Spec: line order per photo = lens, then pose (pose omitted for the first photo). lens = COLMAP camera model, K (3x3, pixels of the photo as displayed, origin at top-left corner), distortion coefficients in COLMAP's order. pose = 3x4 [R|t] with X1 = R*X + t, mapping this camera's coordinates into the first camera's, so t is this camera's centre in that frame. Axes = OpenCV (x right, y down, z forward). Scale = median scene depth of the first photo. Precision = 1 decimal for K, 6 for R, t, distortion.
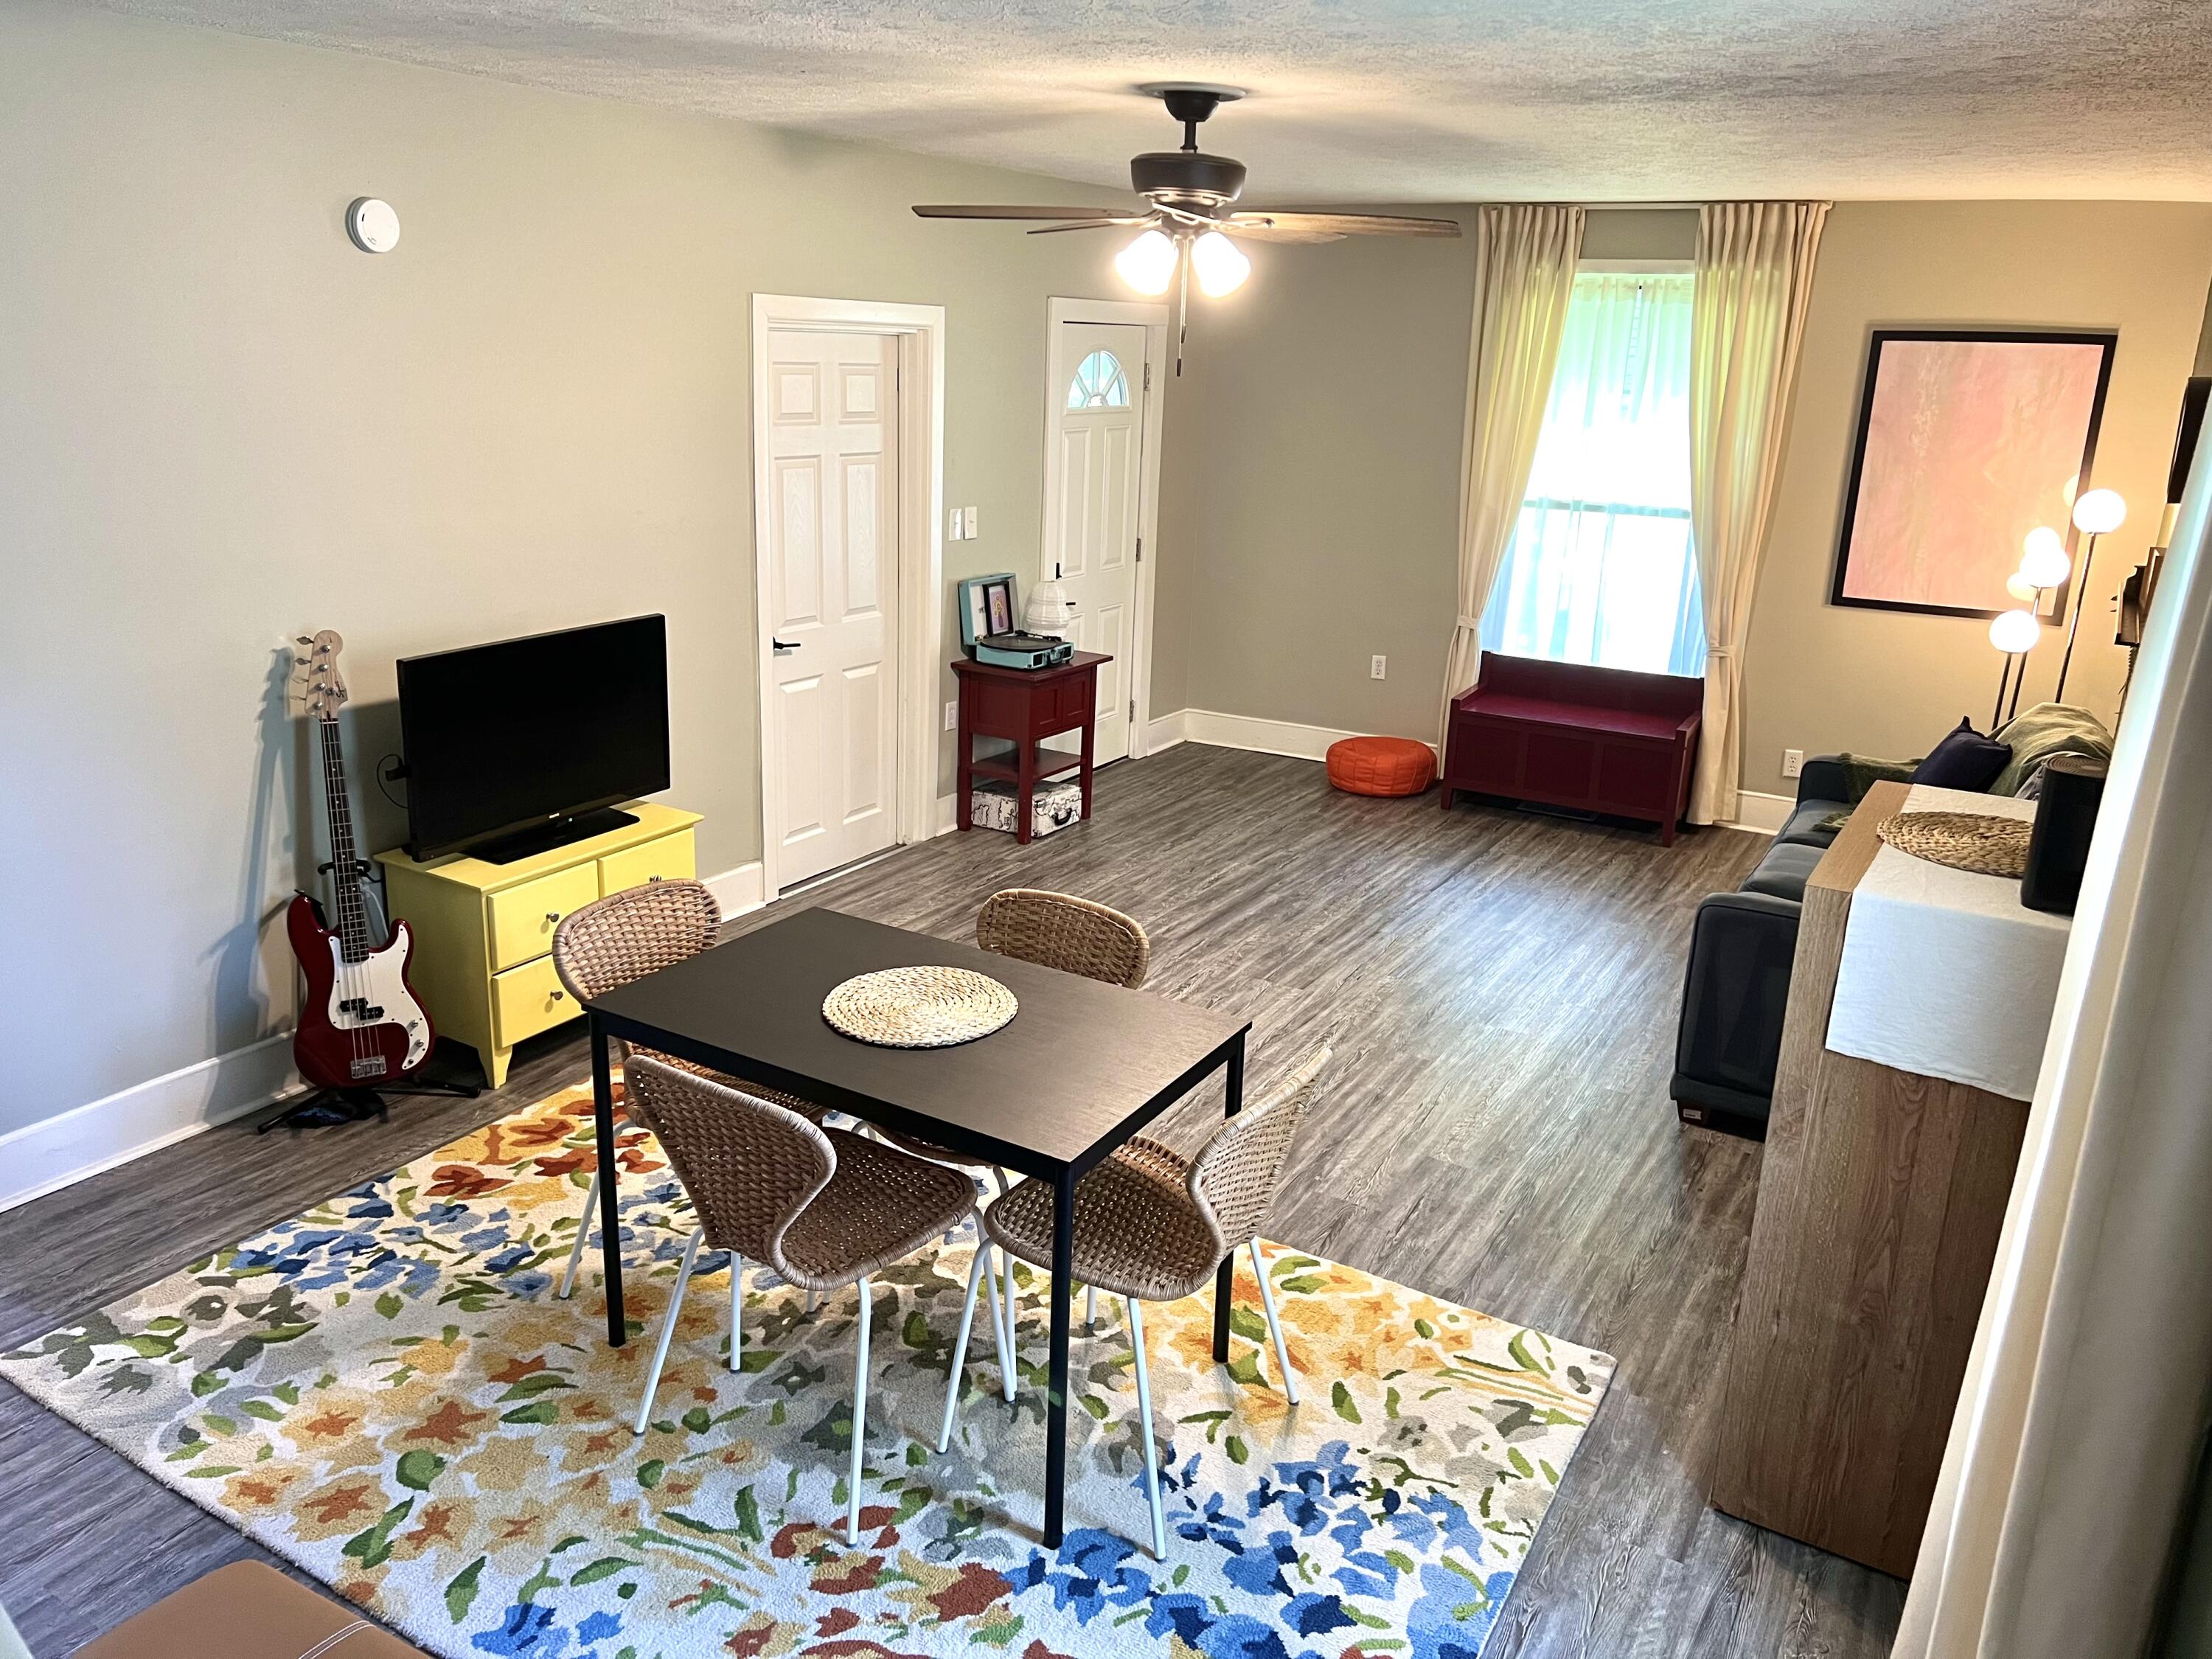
lens RADIAL K [[1690.8, 0, 1104.7], [0, 1690.8, 834.1], [0, 0, 1]] dist [0.059904, -0.068435]
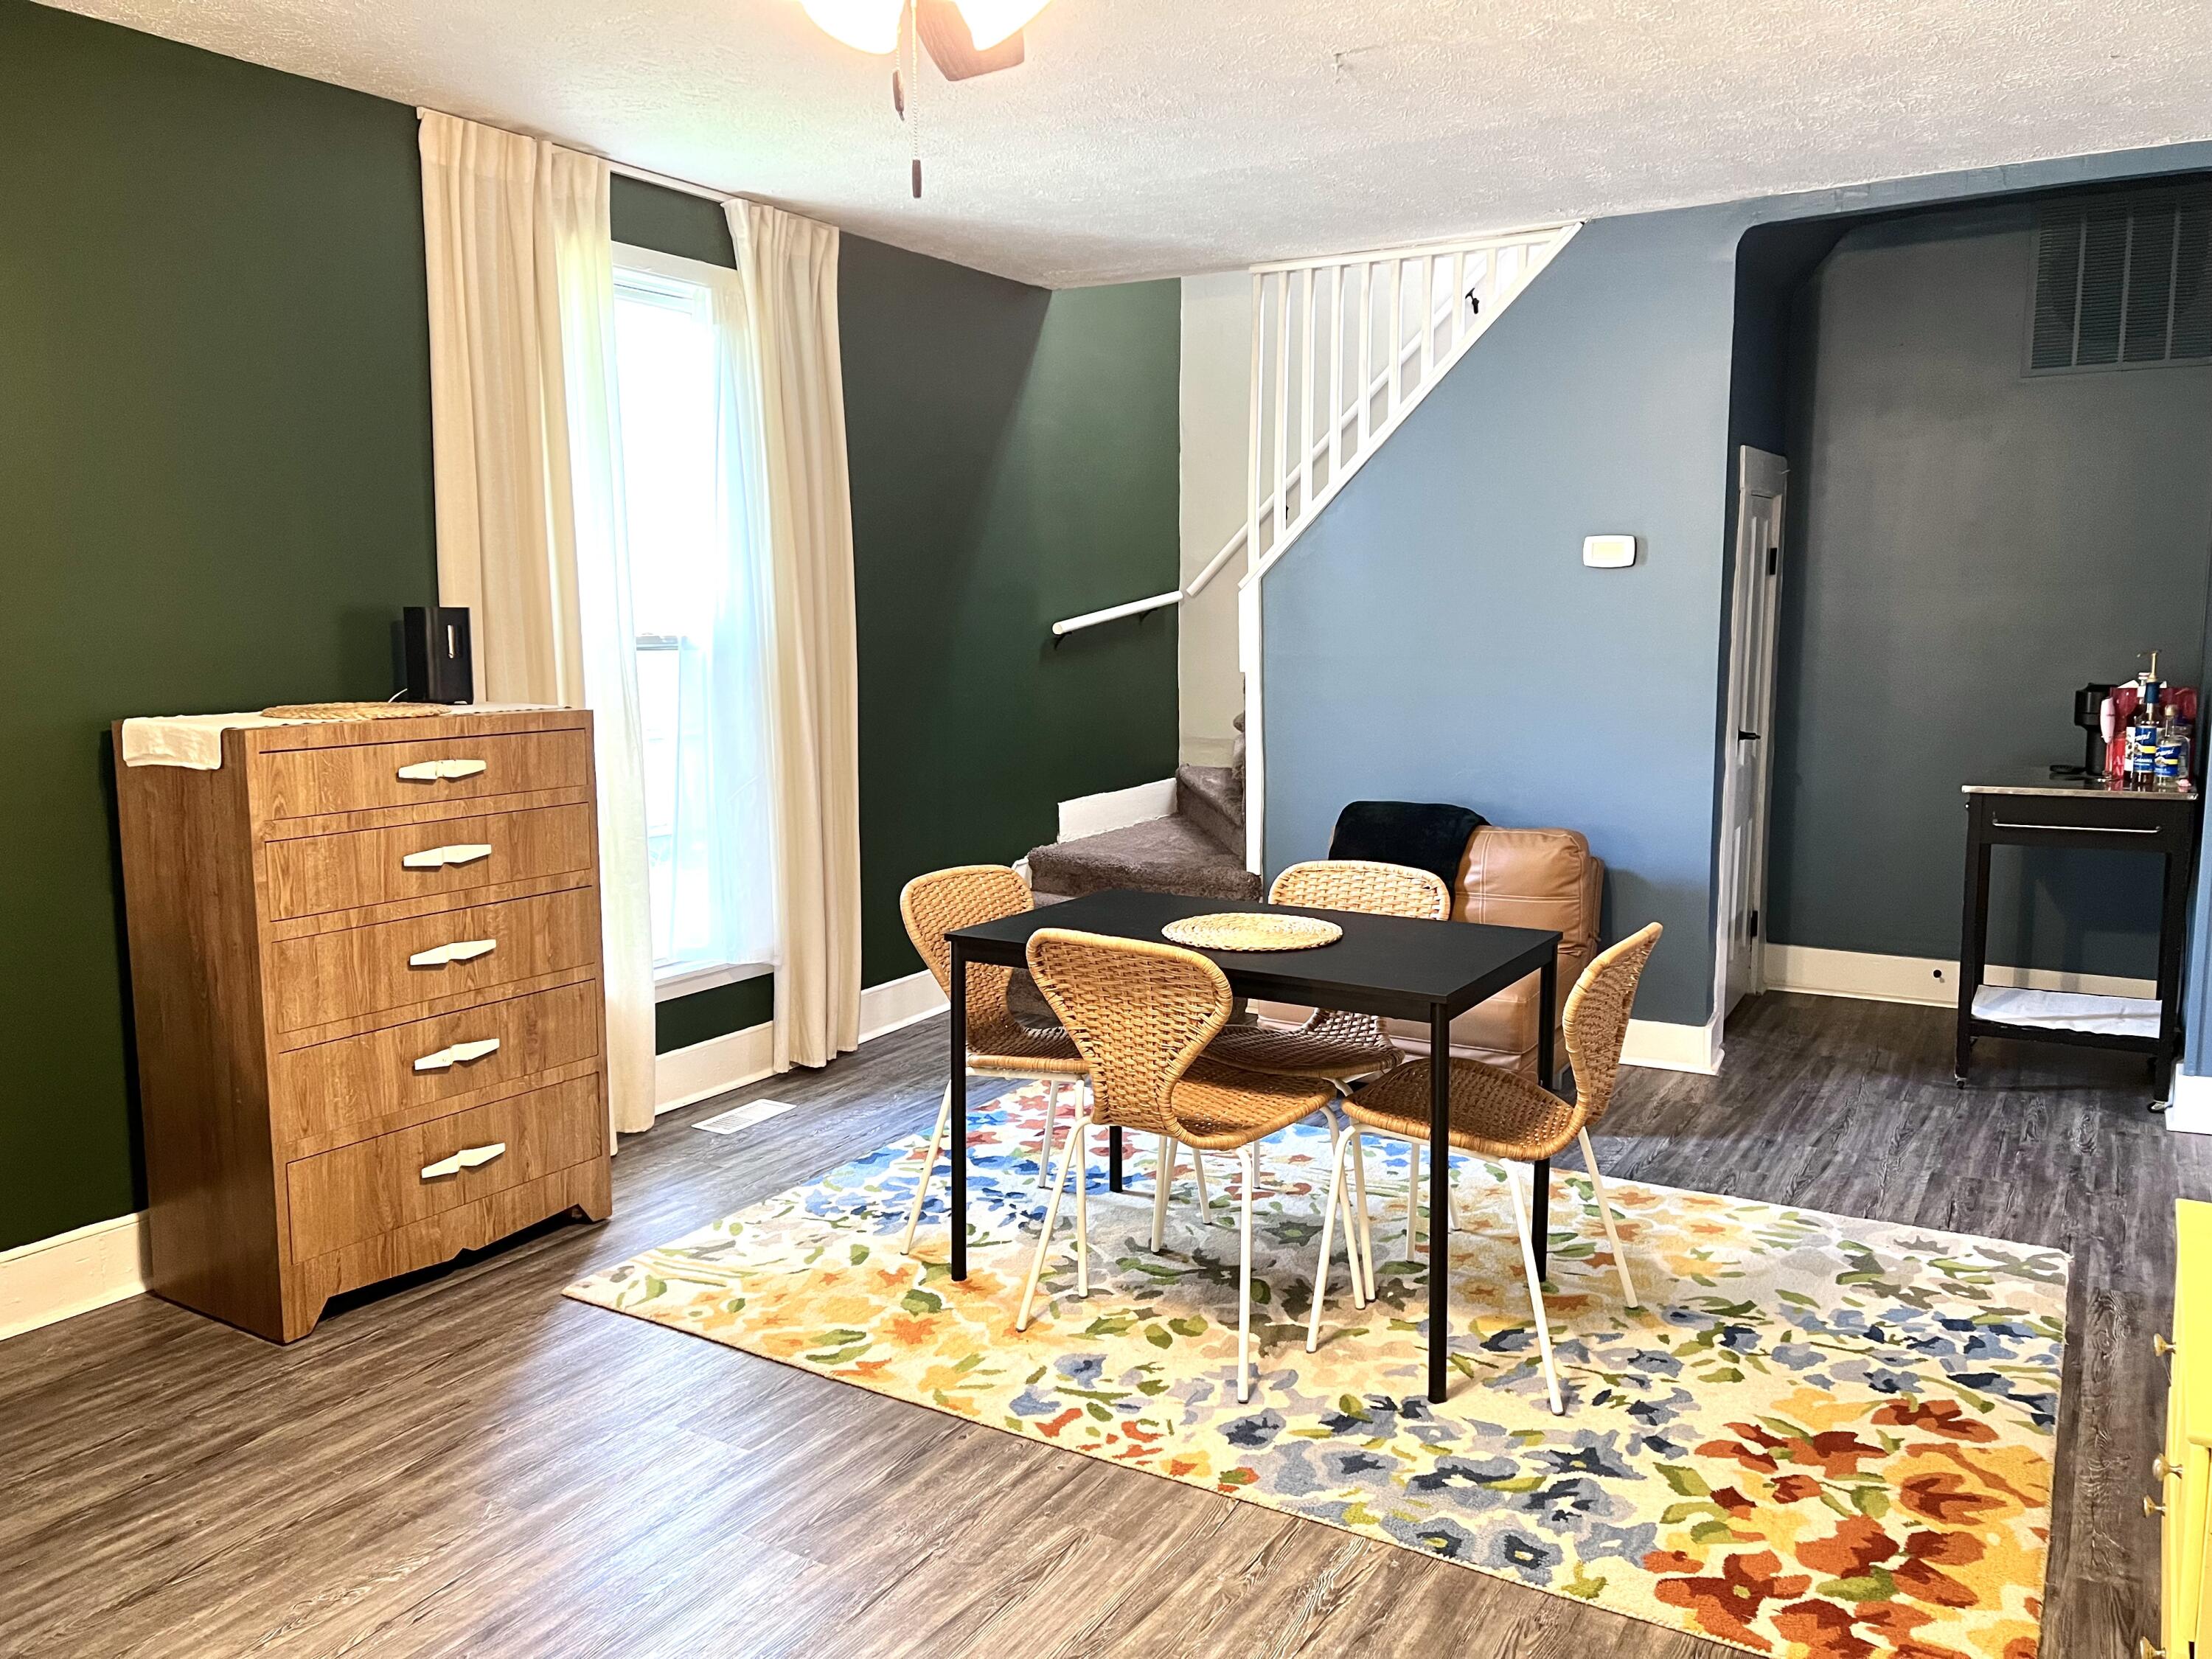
lens RADIAL K [[1690.8, 0, 1106.9], [0, 1690.8, 823.2], [0, 0, 1]] dist [0.059904, -0.068435]
pose [[-0.999266, -0.034902, 0.015779, -0.023459], [-0.025384, 0.911914, 0.409595, -0.301198], [-0.028685, 0.408894, -0.912131, 1.479954]]
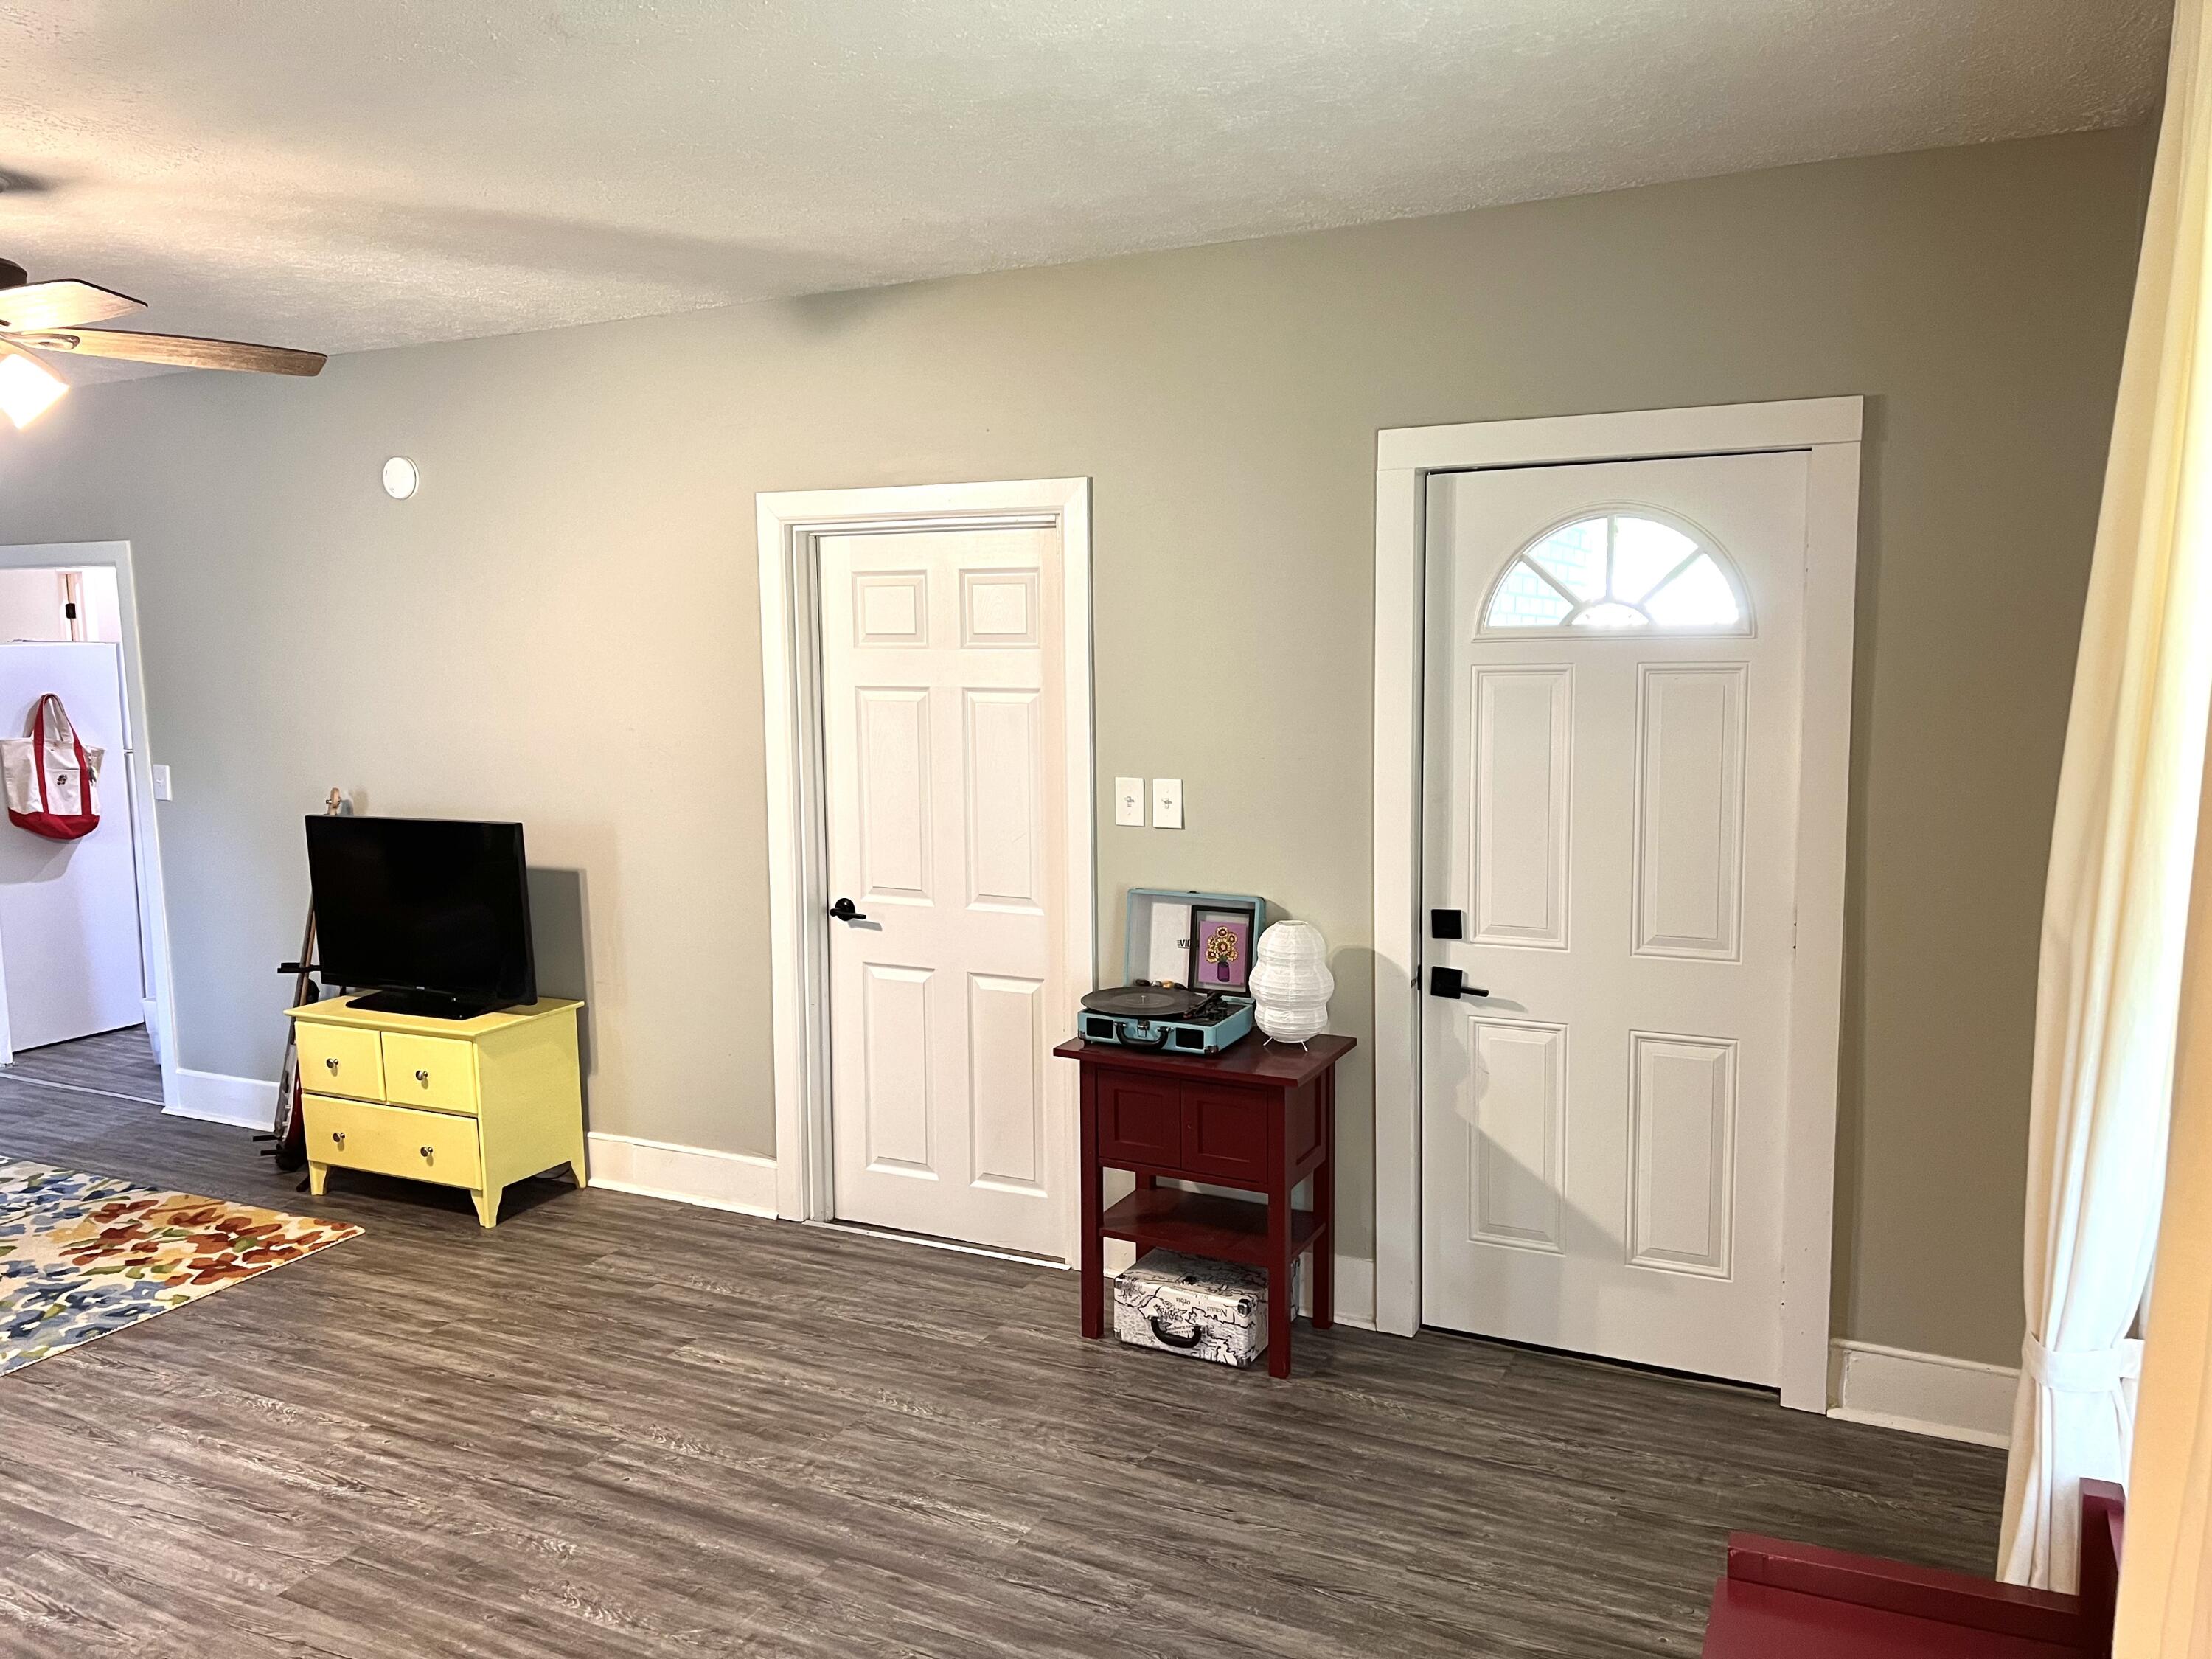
lens RADIAL K [[1690.8, 0, 1101.8], [0, 1690.8, 819.3], [0, 0, 1]] dist [0.059904, -0.068435]
pose [[0.039435, 0.079740, -0.996035, 0.840451], [-0.263608, 0.962328, 0.066605, -0.330267], [0.963824, 0.259936, 0.058969, 1.457405]]
